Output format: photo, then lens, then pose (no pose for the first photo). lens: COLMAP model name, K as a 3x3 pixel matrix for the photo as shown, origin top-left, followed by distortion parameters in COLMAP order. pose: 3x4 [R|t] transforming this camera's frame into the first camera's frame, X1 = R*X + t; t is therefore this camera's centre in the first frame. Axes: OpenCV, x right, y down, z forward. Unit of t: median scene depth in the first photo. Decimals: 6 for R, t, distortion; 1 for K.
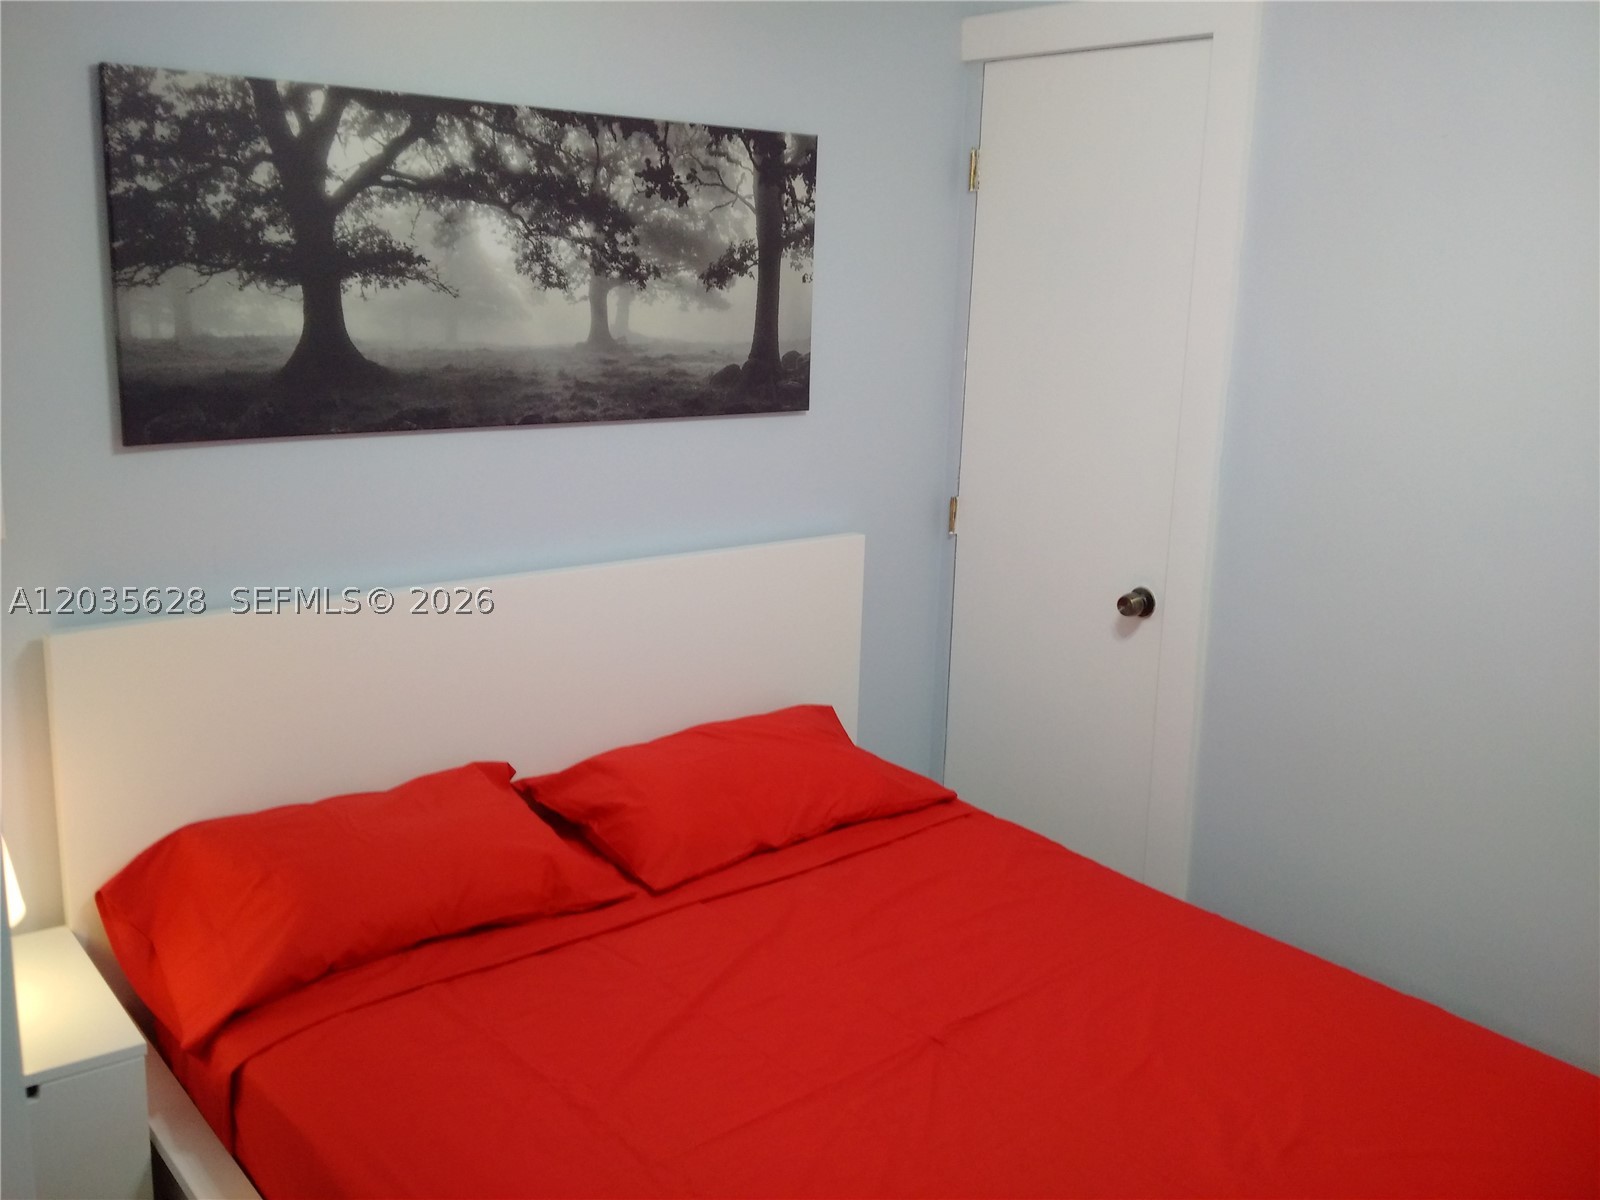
lens RADIAL K [[1473.5, 0, 780.6], [0, 1473.5, 573.9], [0, 0, 1]] dist [0.174171, -0.411475]
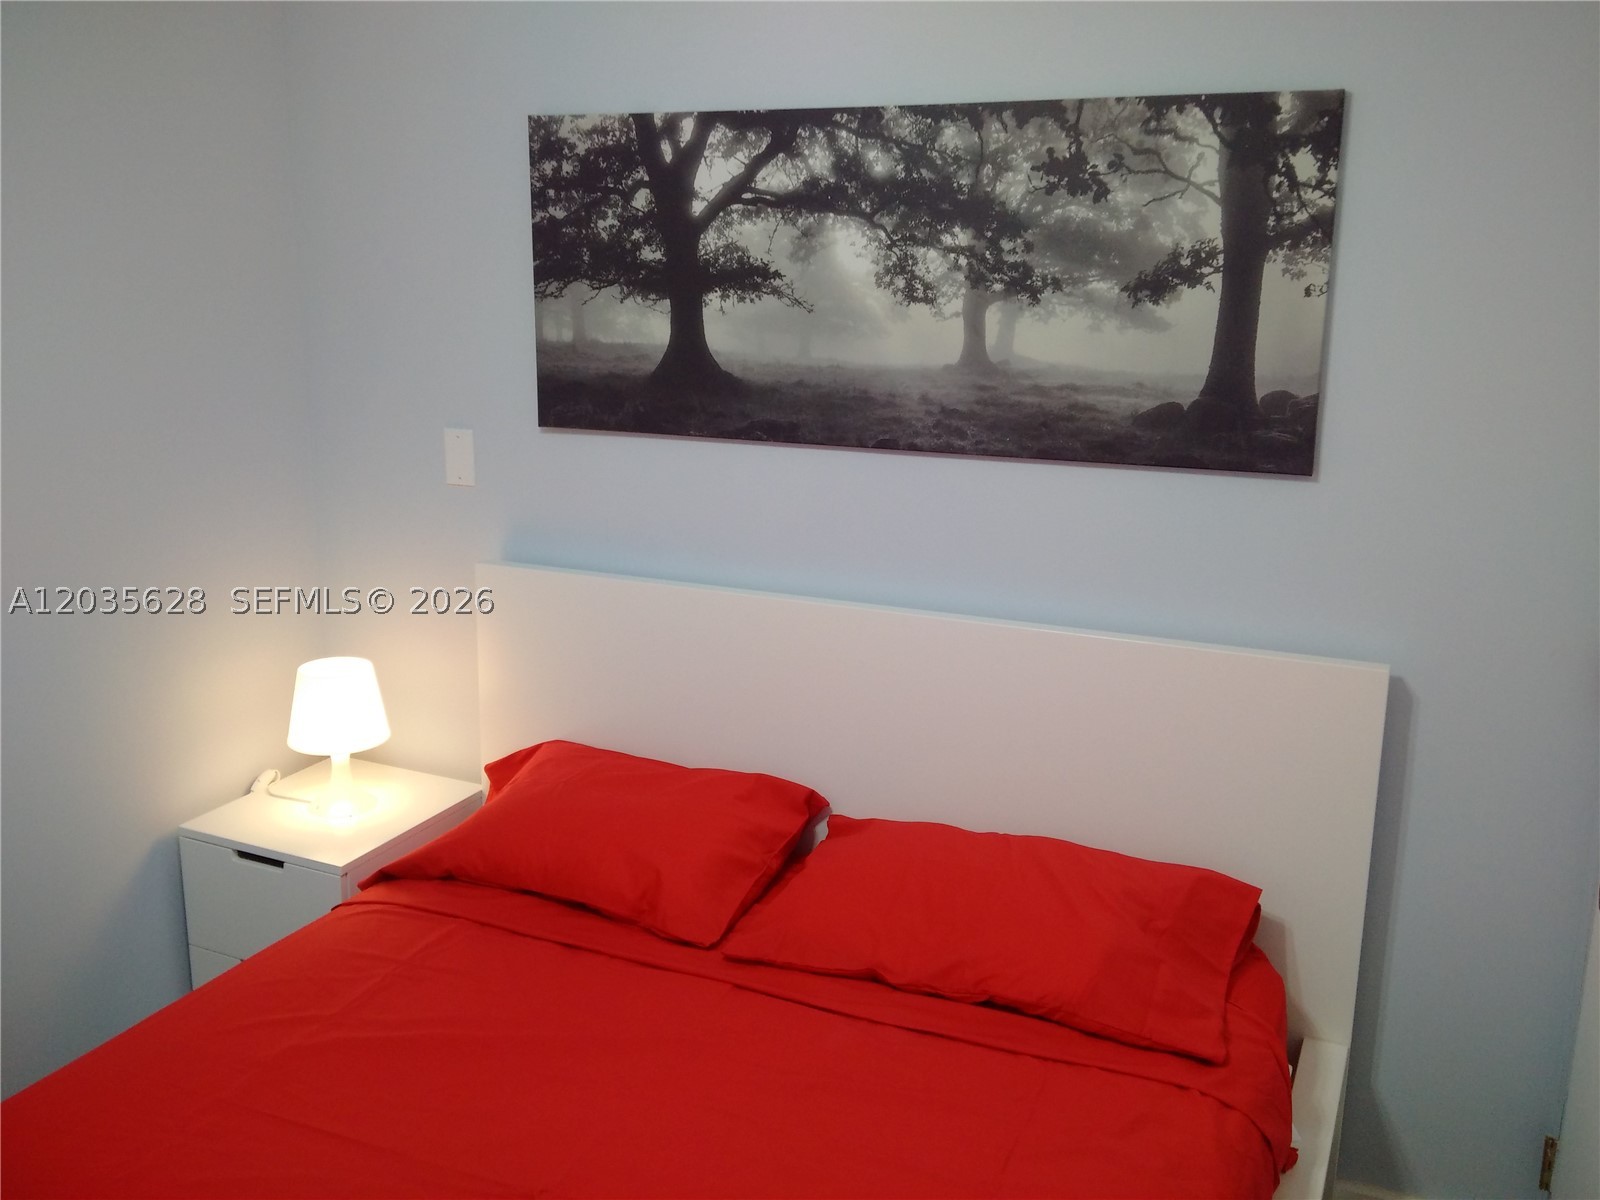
lens RADIAL K [[1473.5, 0, 780.6], [0, 1473.5, 573.9], [0, 0, 1]] dist [0.174171, -0.411475]
pose [[0.440047, 0.176757, -0.880407, 0.647430], [-0.177257, 0.978243, 0.107802, -0.114818], [0.880306, 0.108620, 0.461804, 0.533030]]
